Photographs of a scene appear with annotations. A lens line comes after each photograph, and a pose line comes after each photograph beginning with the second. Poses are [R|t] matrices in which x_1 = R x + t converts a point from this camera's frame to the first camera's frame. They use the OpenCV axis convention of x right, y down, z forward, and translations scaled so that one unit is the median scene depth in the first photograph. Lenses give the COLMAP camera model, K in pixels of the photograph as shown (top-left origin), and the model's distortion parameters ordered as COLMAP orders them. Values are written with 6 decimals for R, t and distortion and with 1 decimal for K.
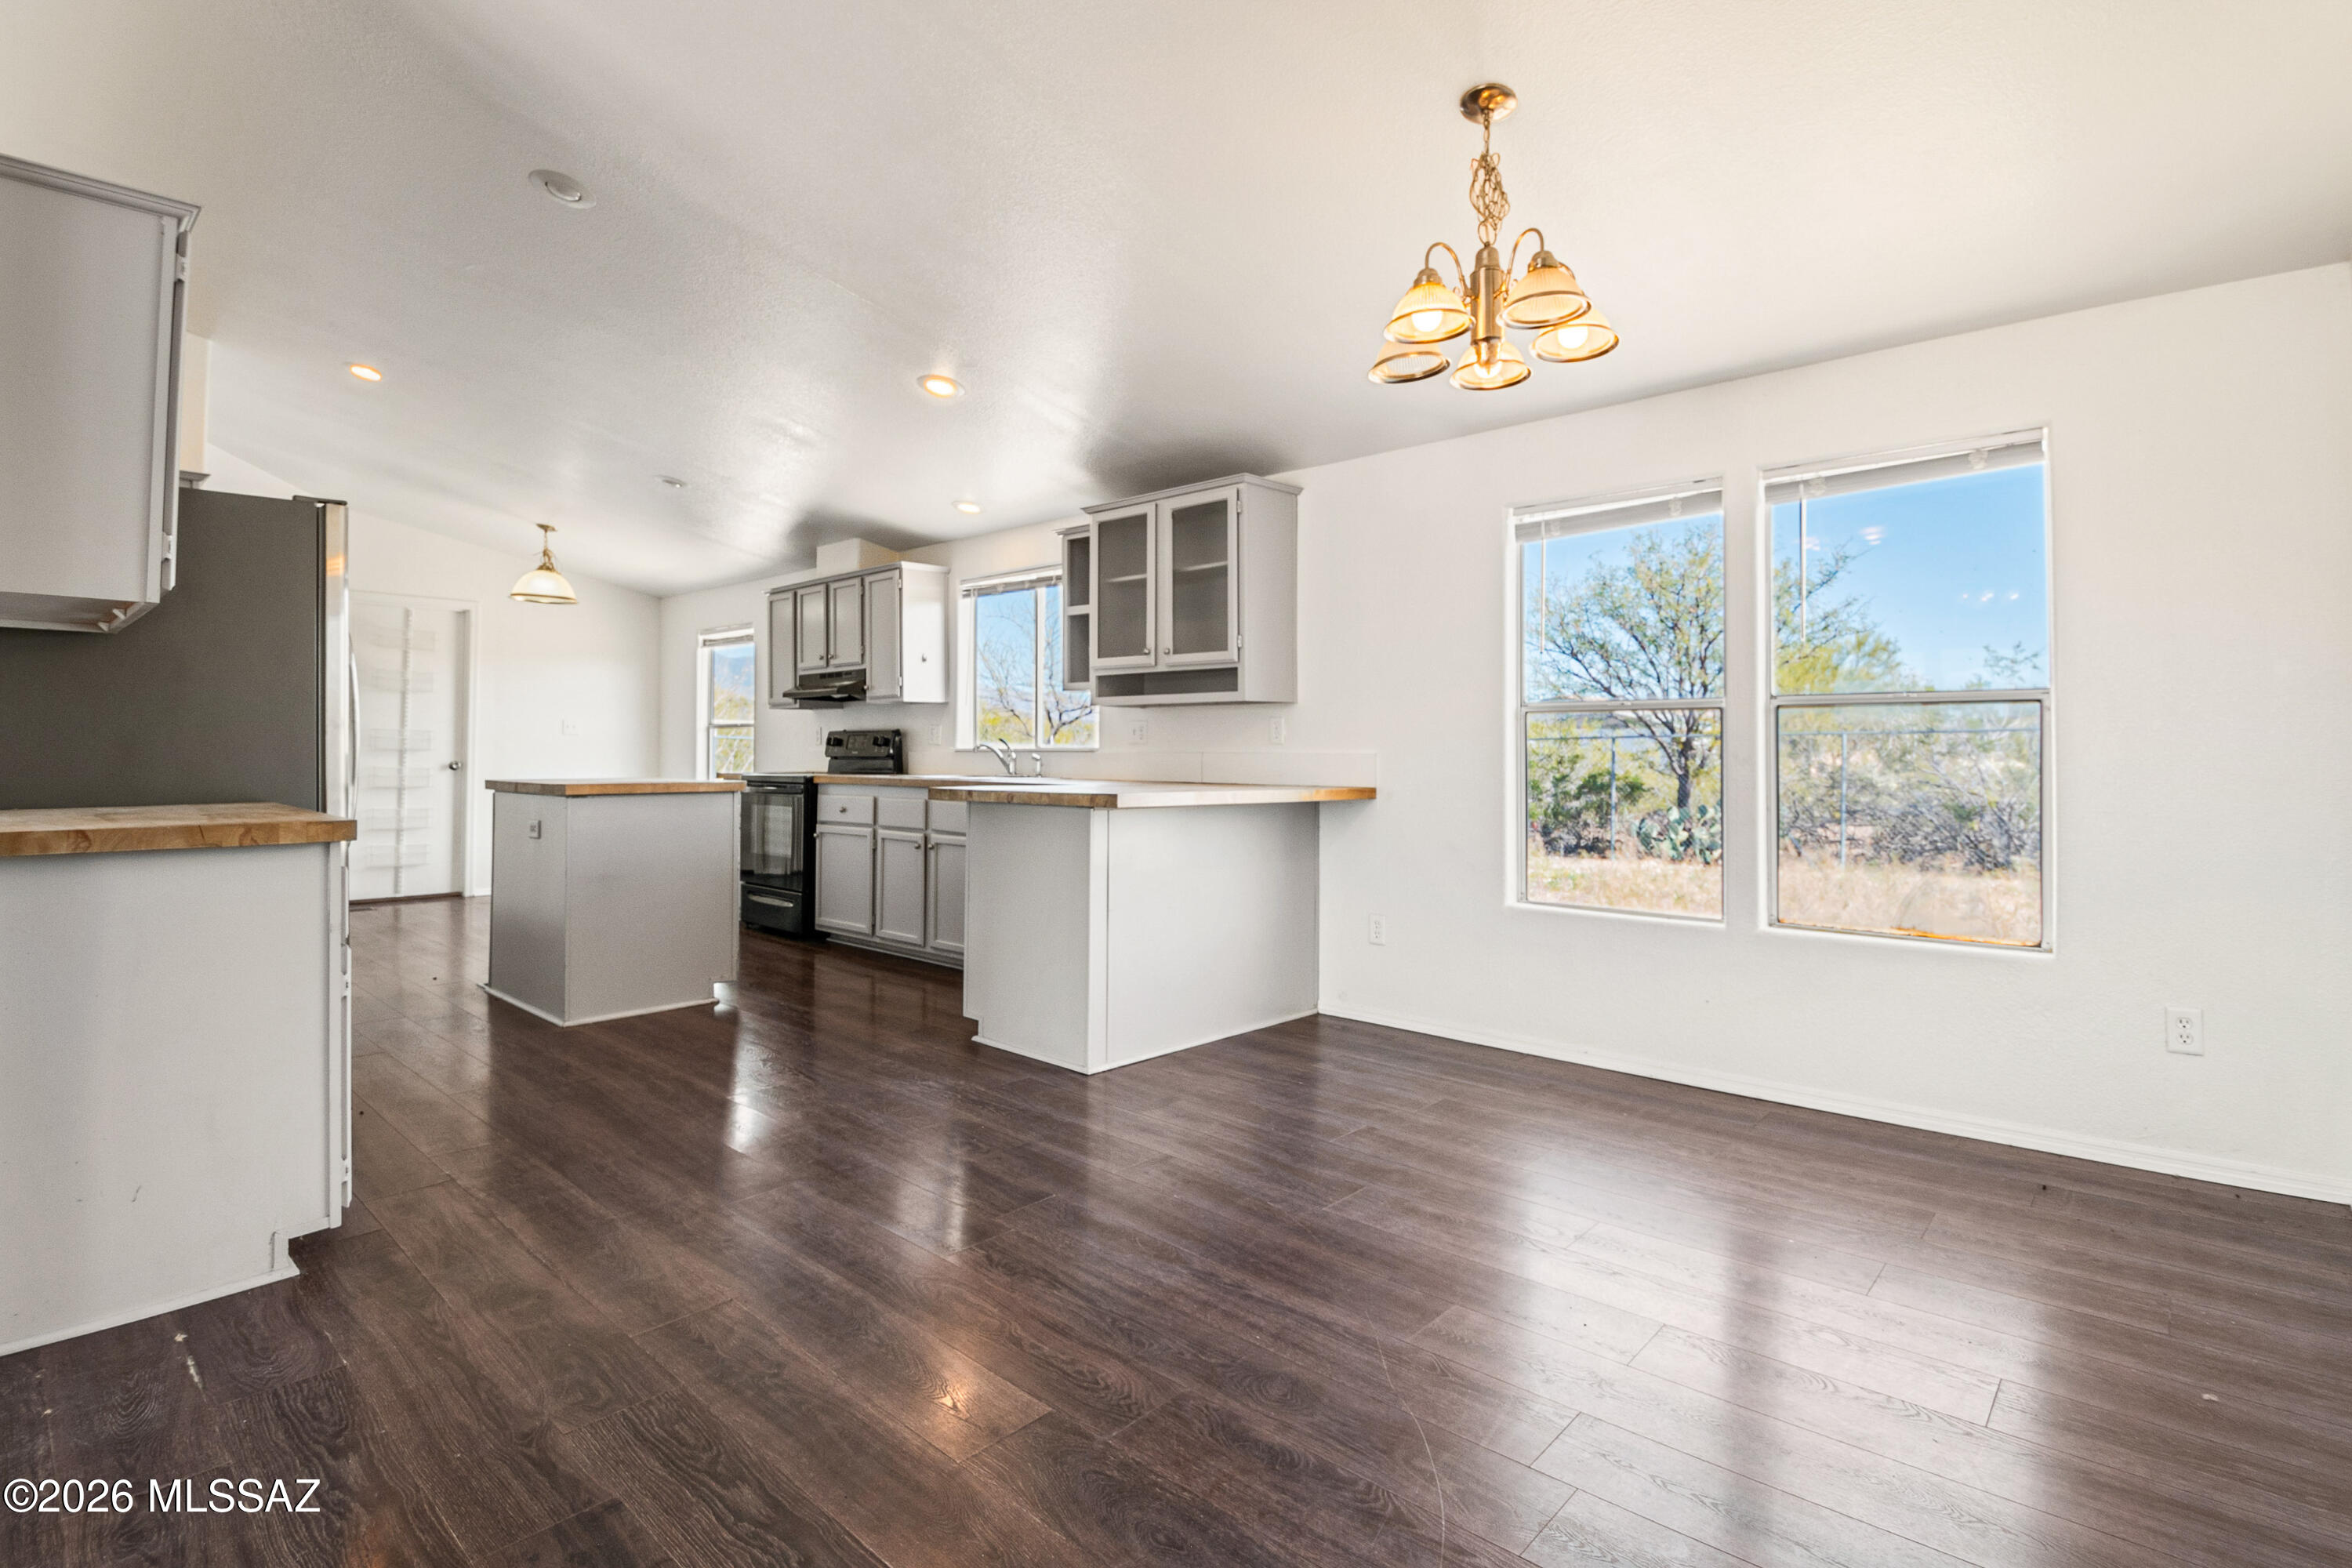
lens RADIAL K [[1125.4, 0, 1182.0], [0, 1125.4, 747.0], [0, 0, 1]] dist [0.019679, -0.032628]
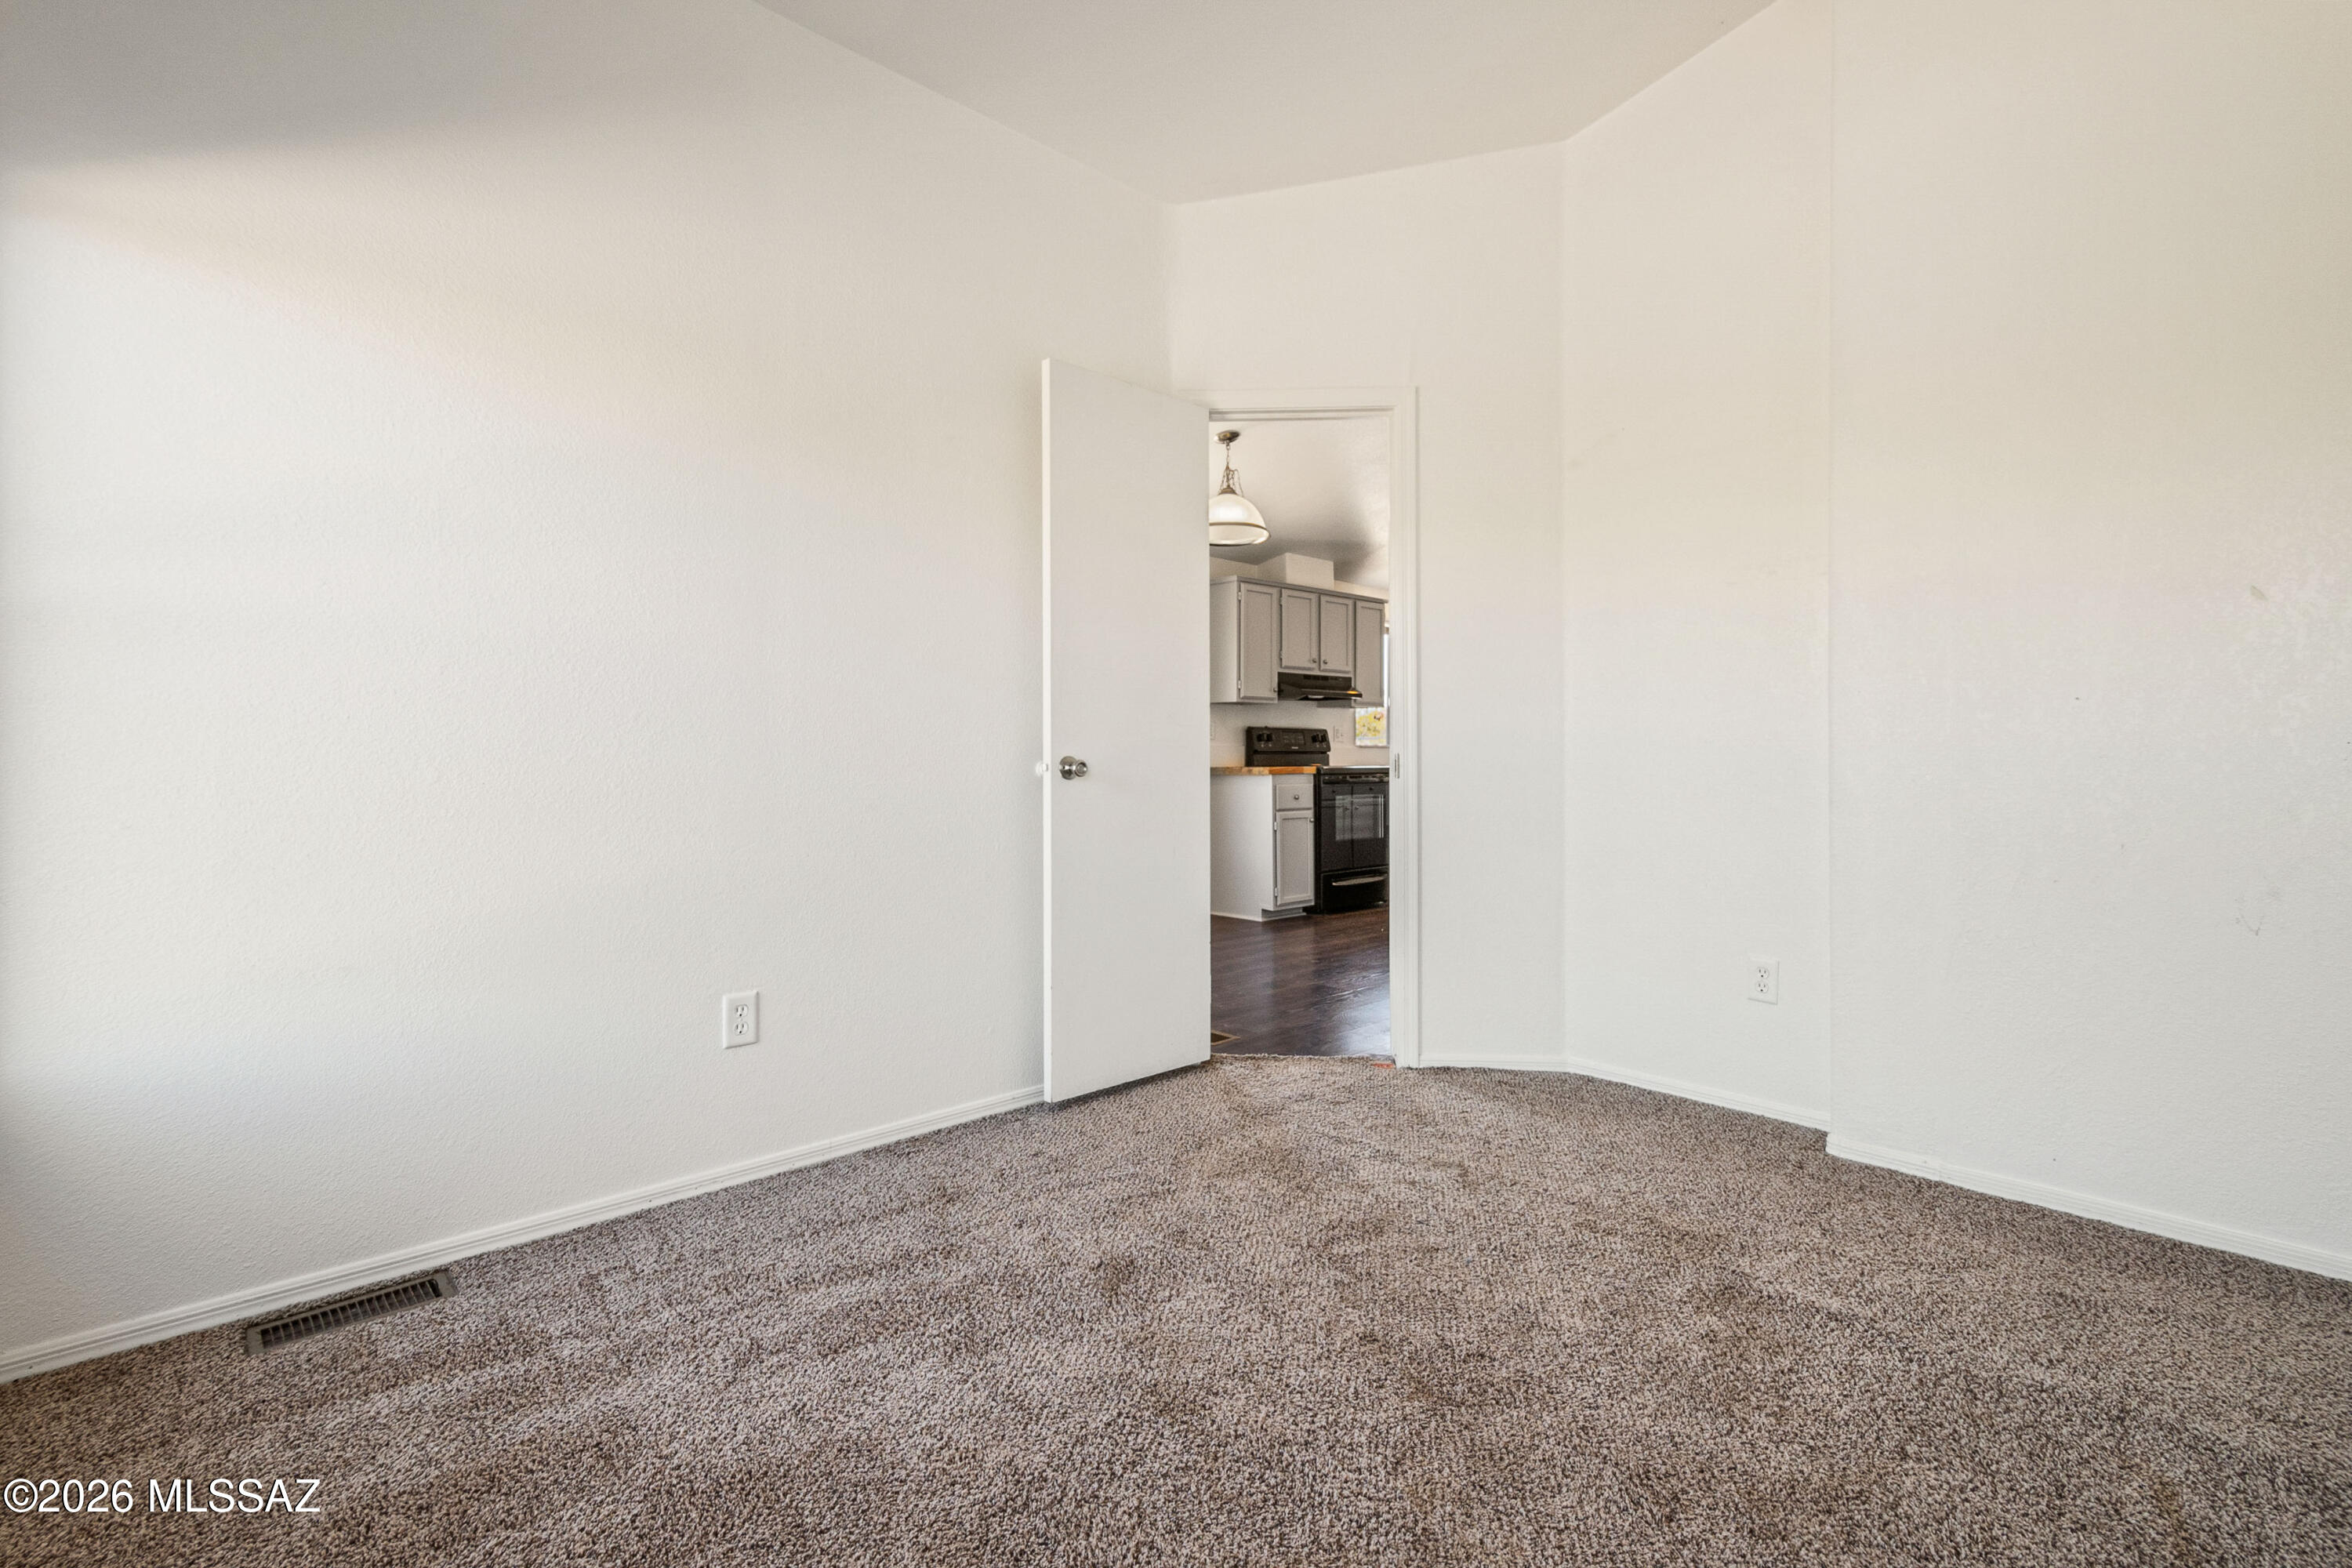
lens RADIAL K [[1052.6, 0, 1177.3], [0, 1052.6, 738.7], [0, 0, 1]] dist [0.009822, 0.000100]
pose [[0.086987, 0.021520, 0.995977, -1.438576], [-0.000434, 0.999767, -0.021564, 0.019750], [-0.996209, 0.001443, 0.086976, 1.115696]]
